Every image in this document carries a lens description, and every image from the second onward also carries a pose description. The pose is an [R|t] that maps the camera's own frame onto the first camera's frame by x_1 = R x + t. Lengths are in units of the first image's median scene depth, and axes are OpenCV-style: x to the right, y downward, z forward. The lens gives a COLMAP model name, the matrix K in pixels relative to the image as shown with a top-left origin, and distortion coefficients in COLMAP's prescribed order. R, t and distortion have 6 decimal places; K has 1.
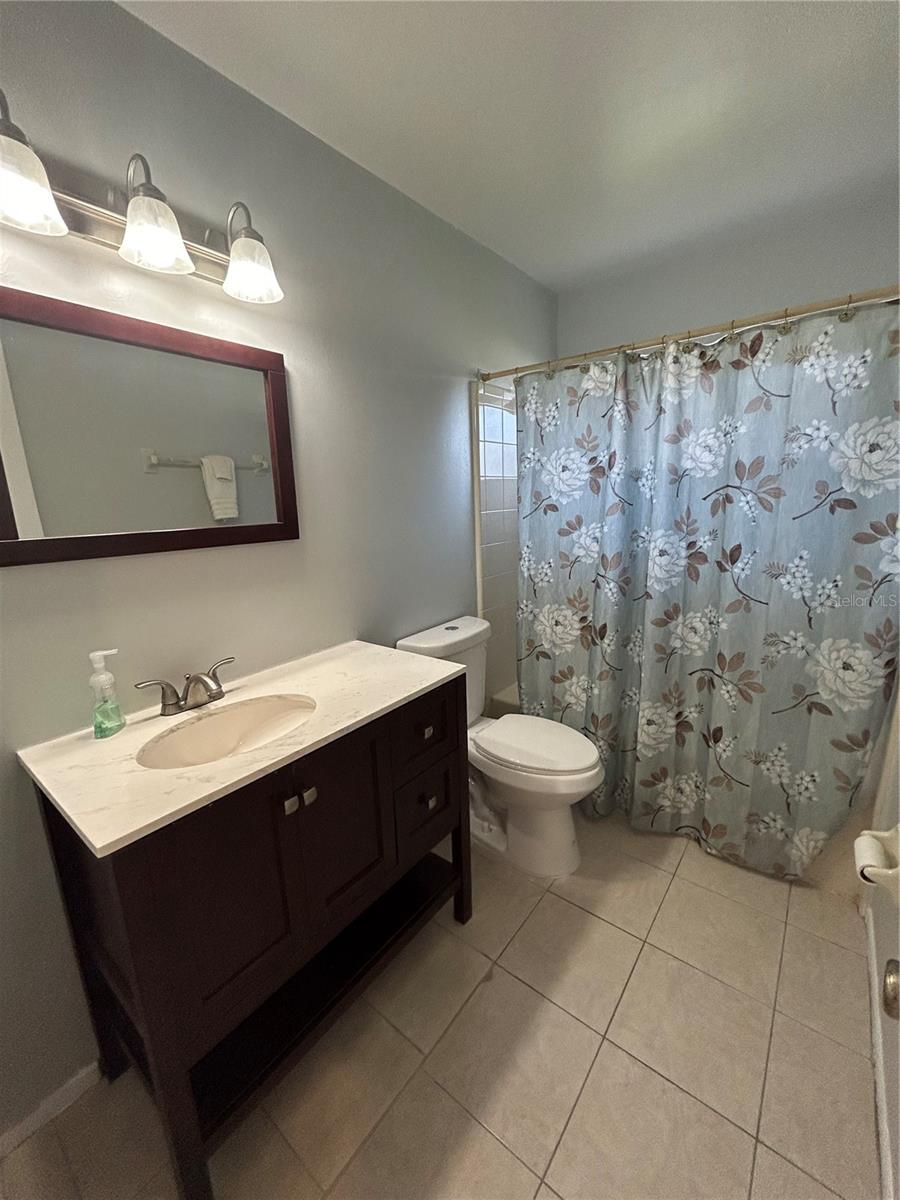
lens RADIAL K [[481.6, 0, 450.0], [0, 481.6, 600.0], [0, 0, 1]] dist [-0.002026, -0.000329]
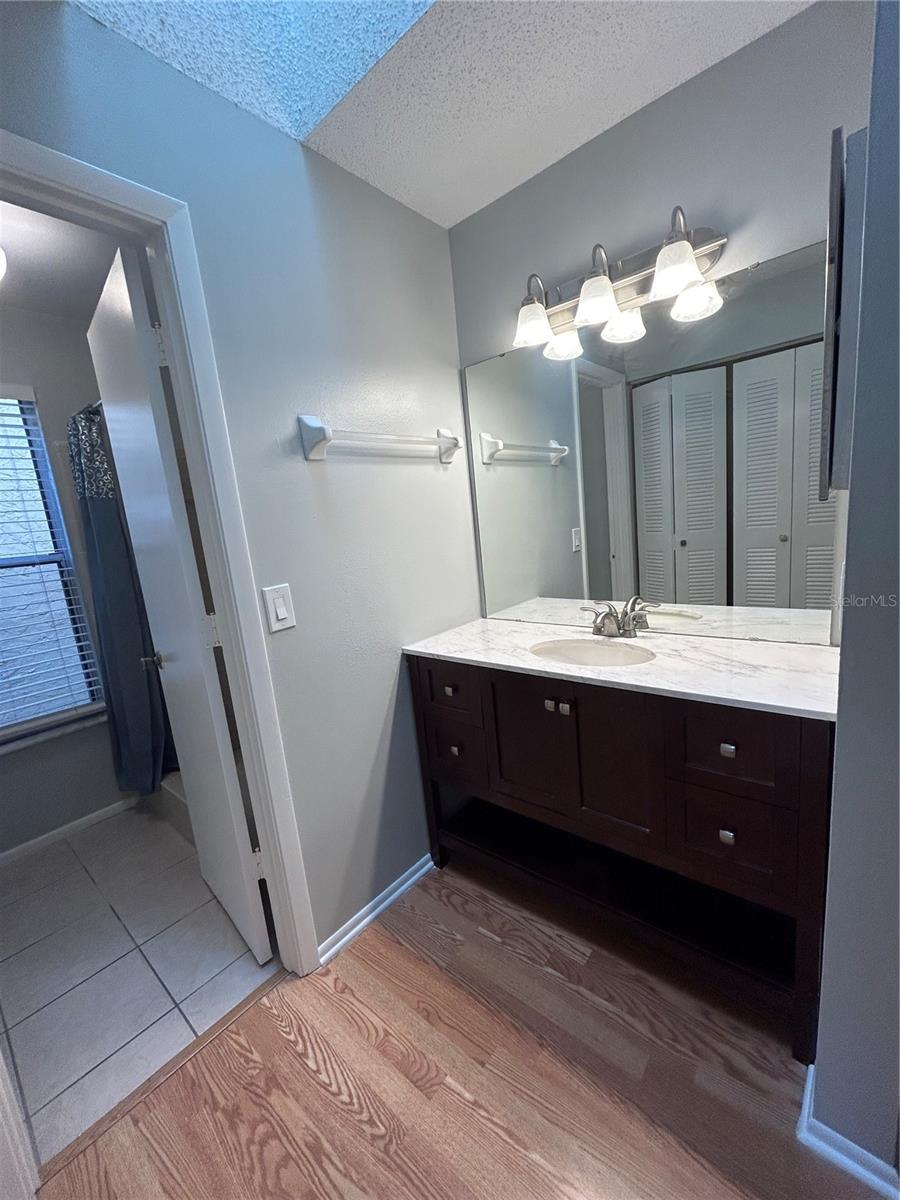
lens RADIAL K [[481.6, 0, 450.0], [0, 481.6, 600.0], [0, 0, 1]] dist [-0.002026, -0.000329]
pose [[-0.031947, 0.178676, -0.983389, 0.853745], [-0.141378, 0.973191, 0.181416, -0.057955], [0.989440, 0.144826, -0.005830, 0.619424]]
